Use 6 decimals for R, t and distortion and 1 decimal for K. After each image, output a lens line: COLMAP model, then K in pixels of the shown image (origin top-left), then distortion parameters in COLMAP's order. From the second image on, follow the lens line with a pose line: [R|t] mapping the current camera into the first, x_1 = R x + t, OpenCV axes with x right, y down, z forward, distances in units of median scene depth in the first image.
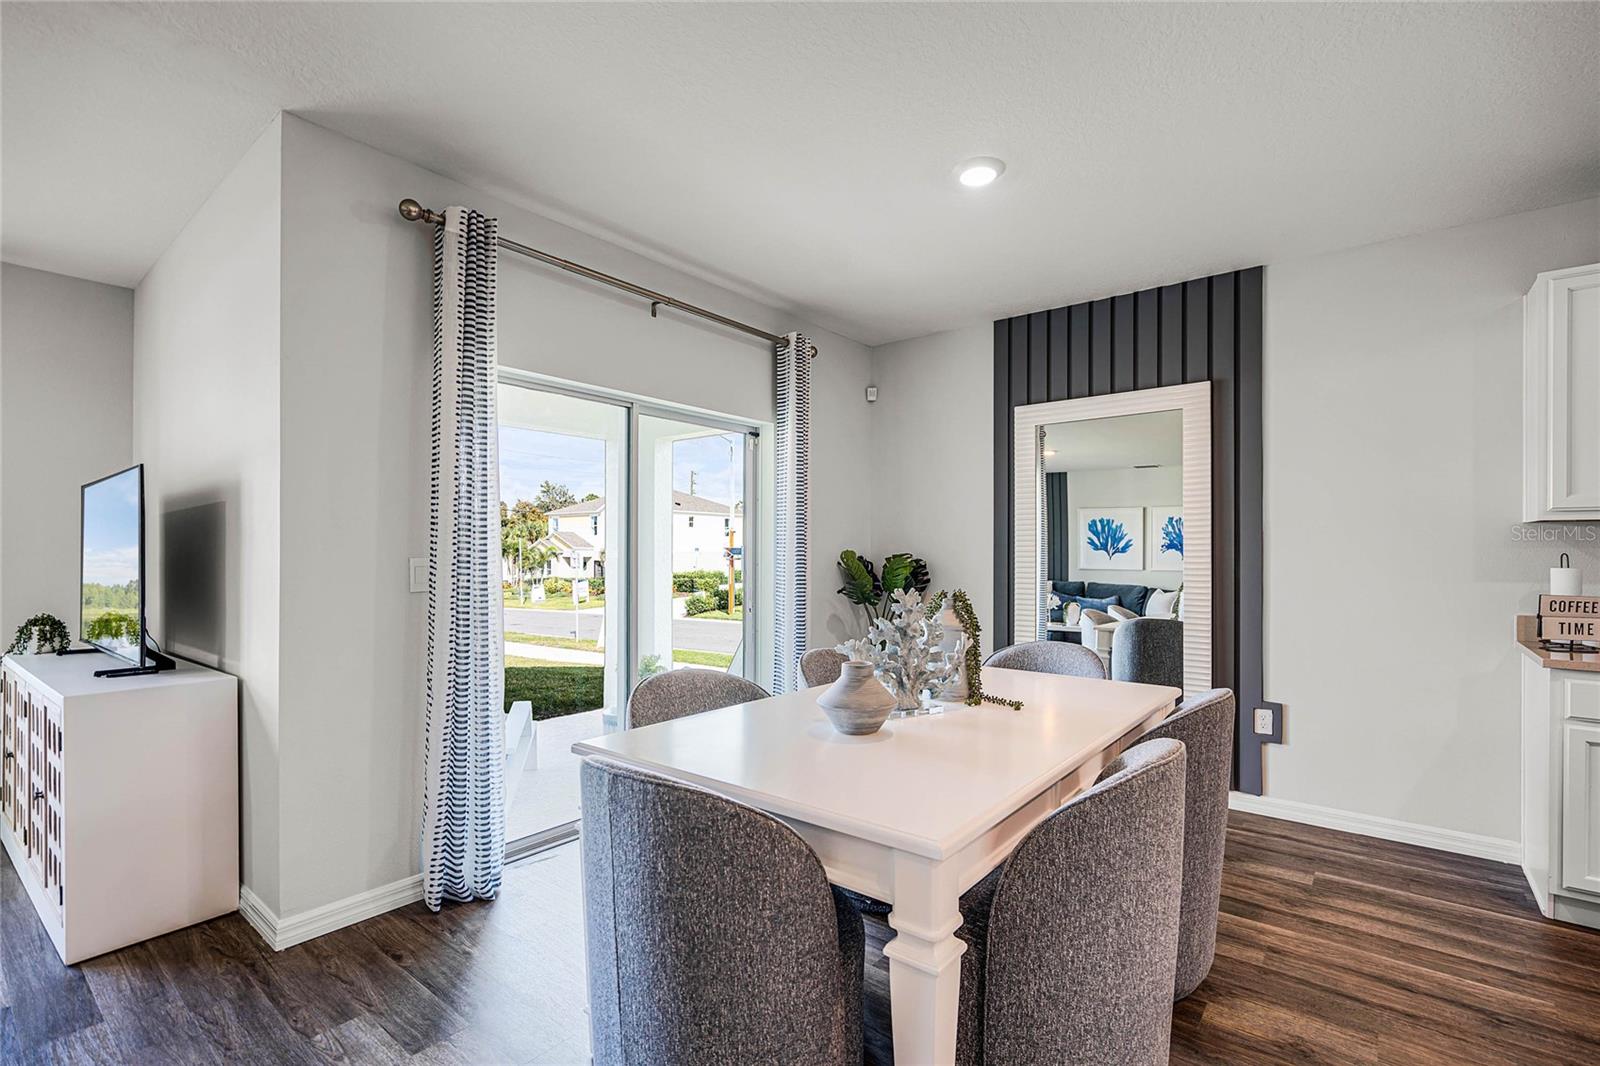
lens RADIAL K [[715.0, 0, 802.7], [0, 715.0, 546.7], [0, 0, 1]] dist [-0.001689, -0.000507]
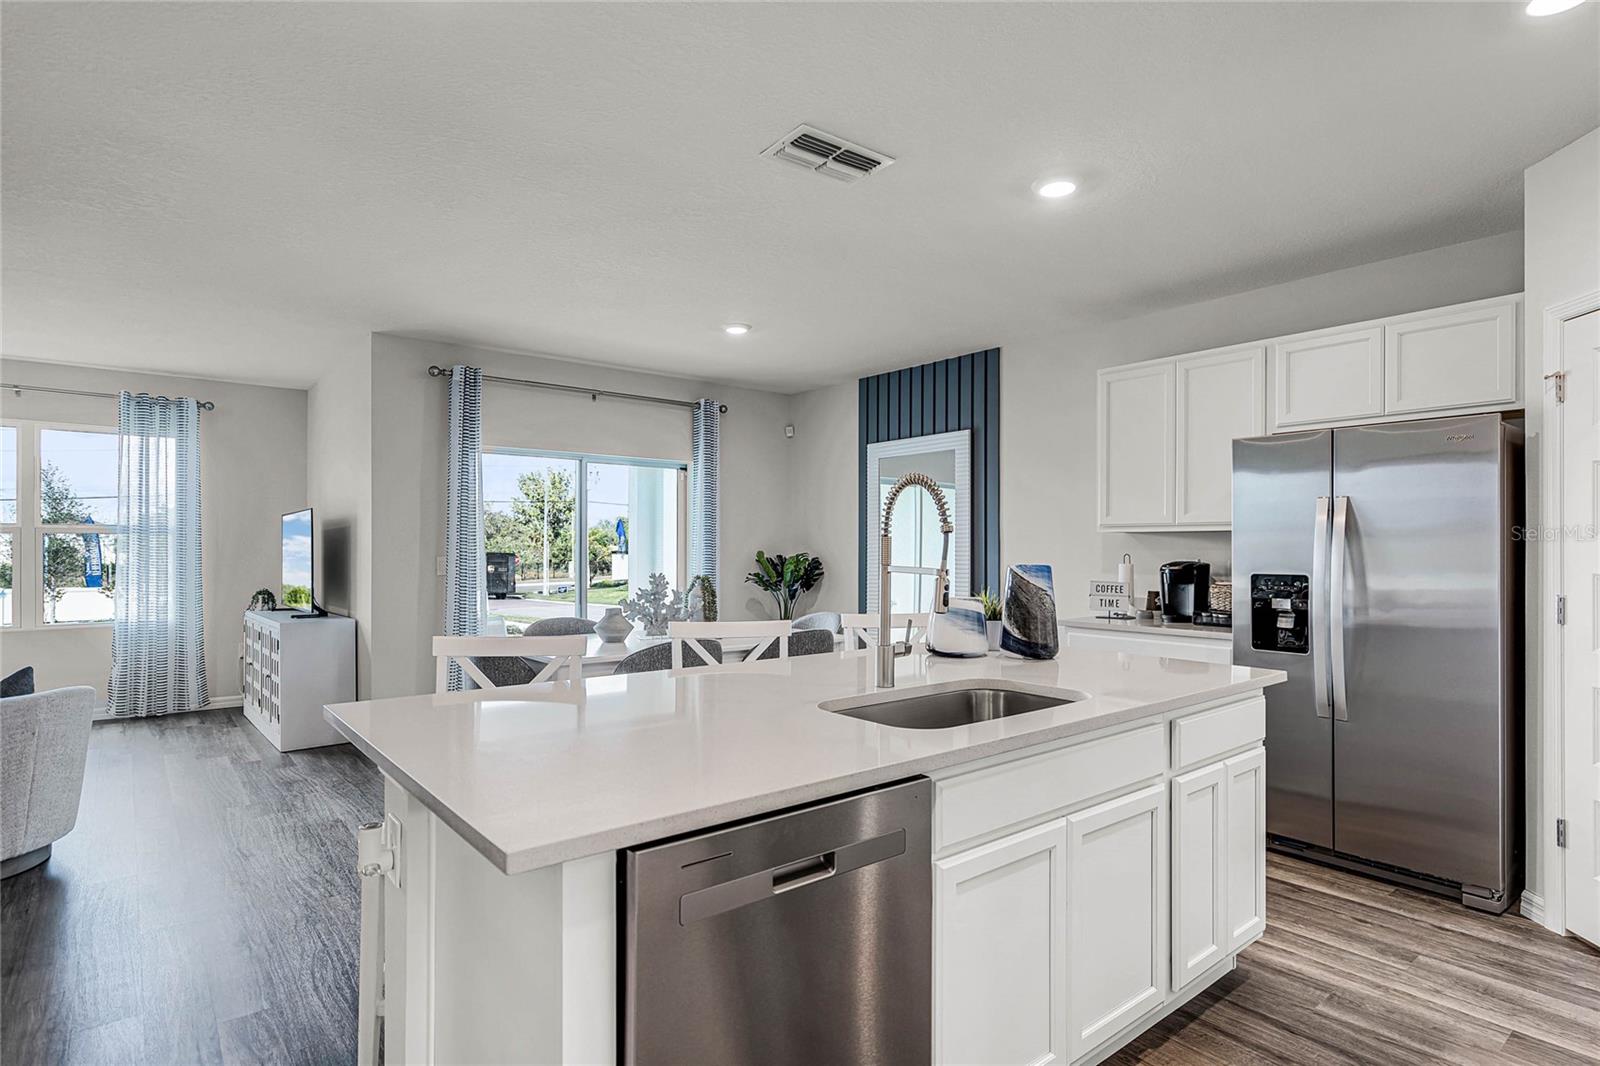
lens RADIAL K [[808.5, 0, 796.9], [0, 808.5, 543.1], [0, 0, 1]] dist [0.001257, -0.000176]
pose [[0.978475, -0.002633, -0.206347, 0.537243], [0.002567, 0.999997, -0.000589, -0.010189], [0.206347, 0.000047, 0.978479, -0.578246]]
